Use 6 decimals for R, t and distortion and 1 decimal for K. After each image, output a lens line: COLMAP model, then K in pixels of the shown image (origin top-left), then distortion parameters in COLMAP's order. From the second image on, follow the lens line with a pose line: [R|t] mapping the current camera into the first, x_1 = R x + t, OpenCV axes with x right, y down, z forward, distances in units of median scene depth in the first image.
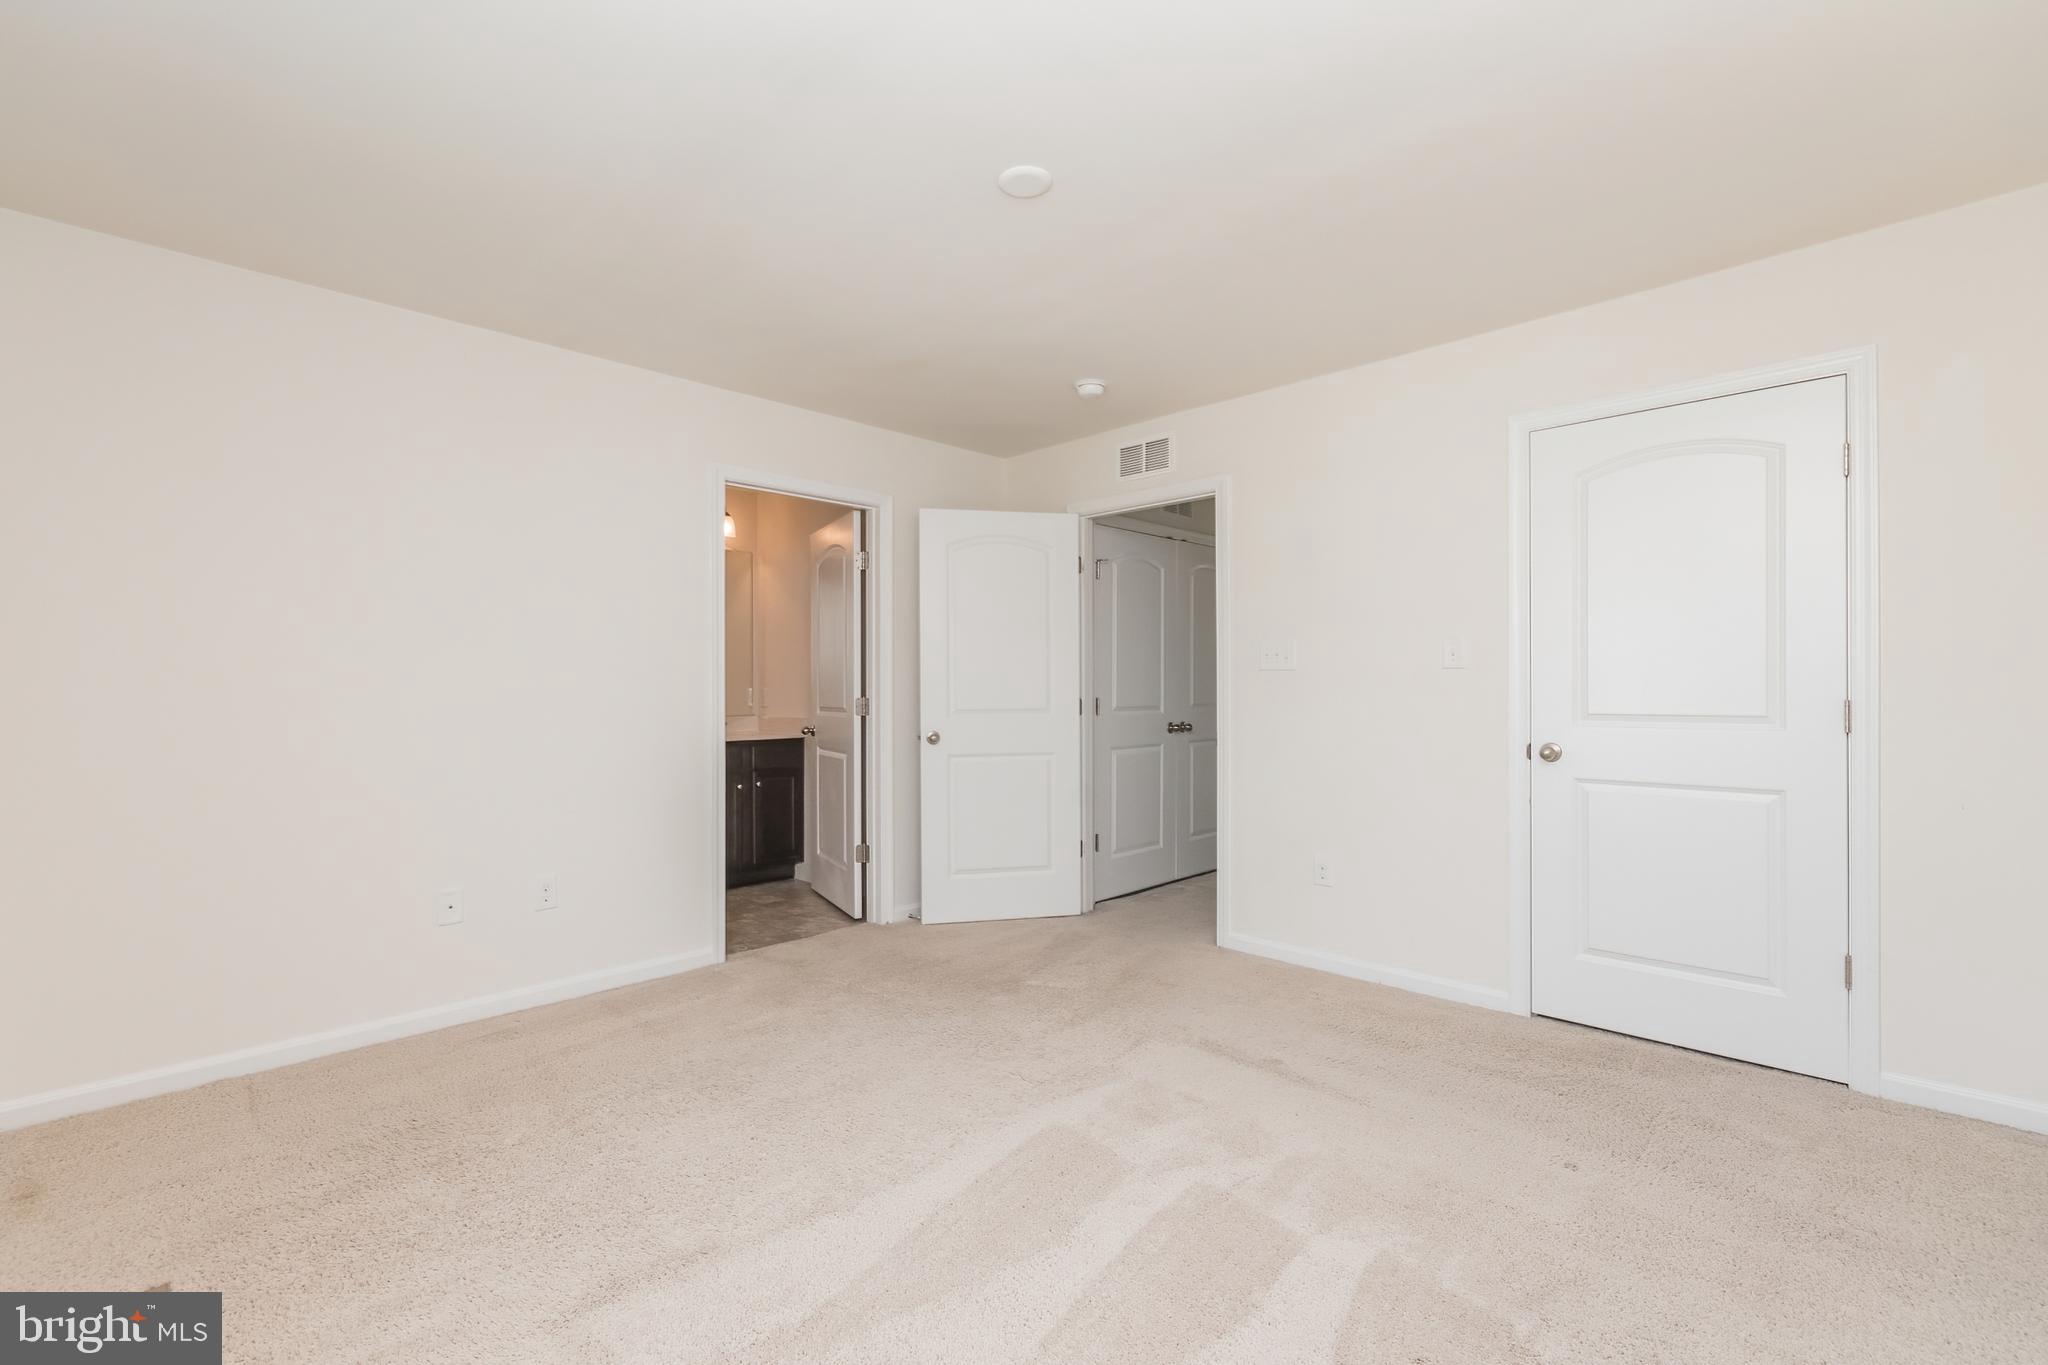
lens RADIAL K [[908.7, 0, 1015.5], [0, 908.7, 694.7], [0, 0, 1]] dist [-0.000056, 0.000382]
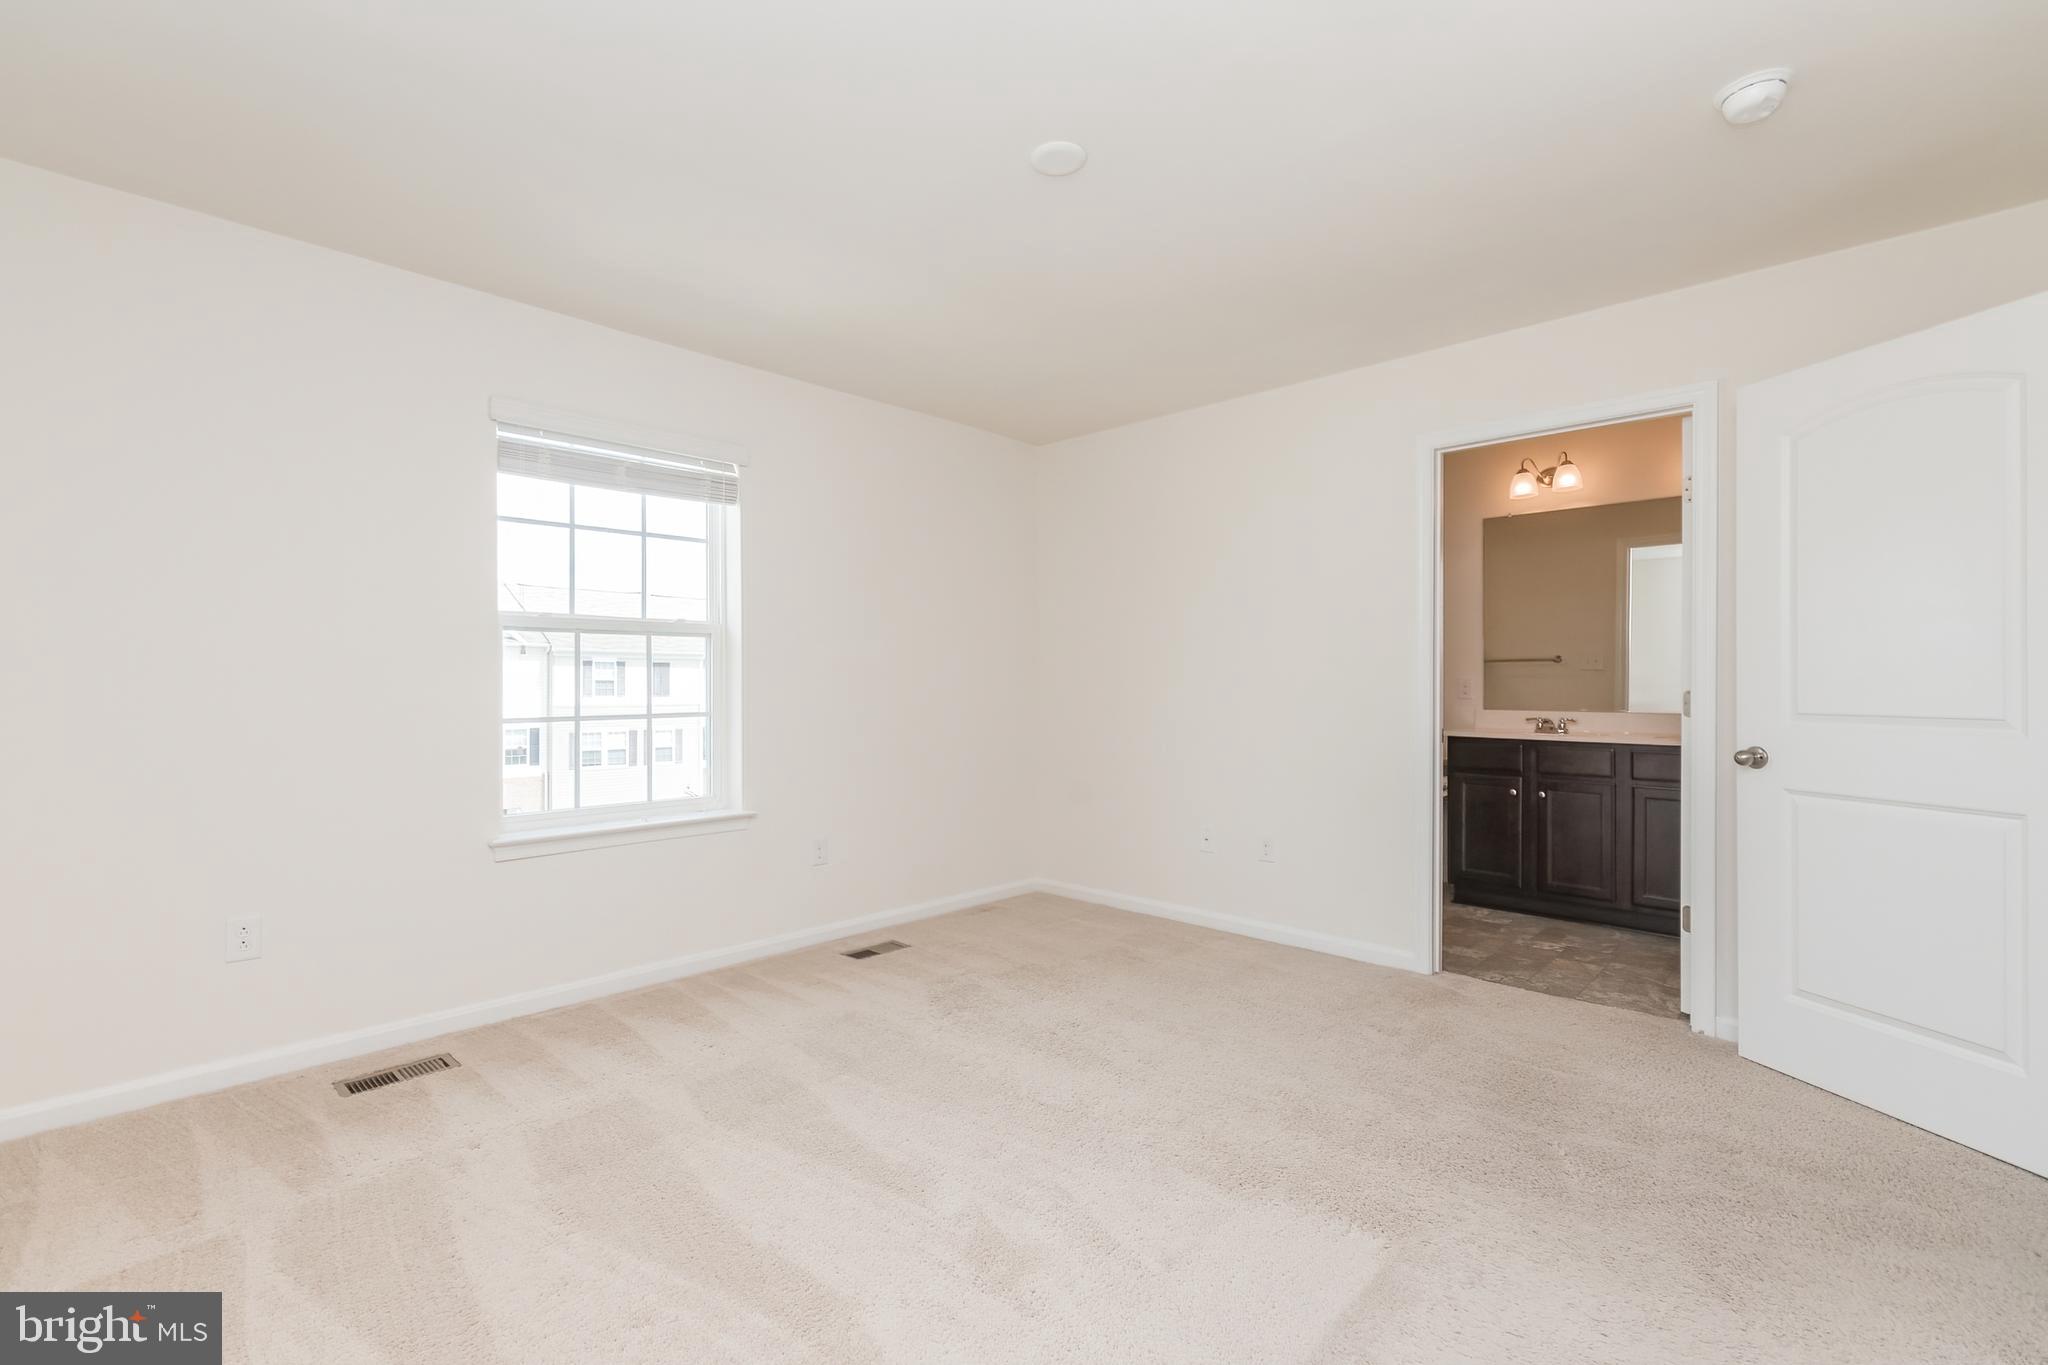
lens RADIAL K [[908.7, 0, 1015.5], [0, 908.7, 694.7], [0, 0, 1]] dist [-0.000056, 0.000382]
pose [[0.021714, 0.016092, -0.999635, 0.570938], [-0.010853, 0.999815, 0.015859, 0.001164], [0.999705, 0.010505, 0.021884, 0.549998]]
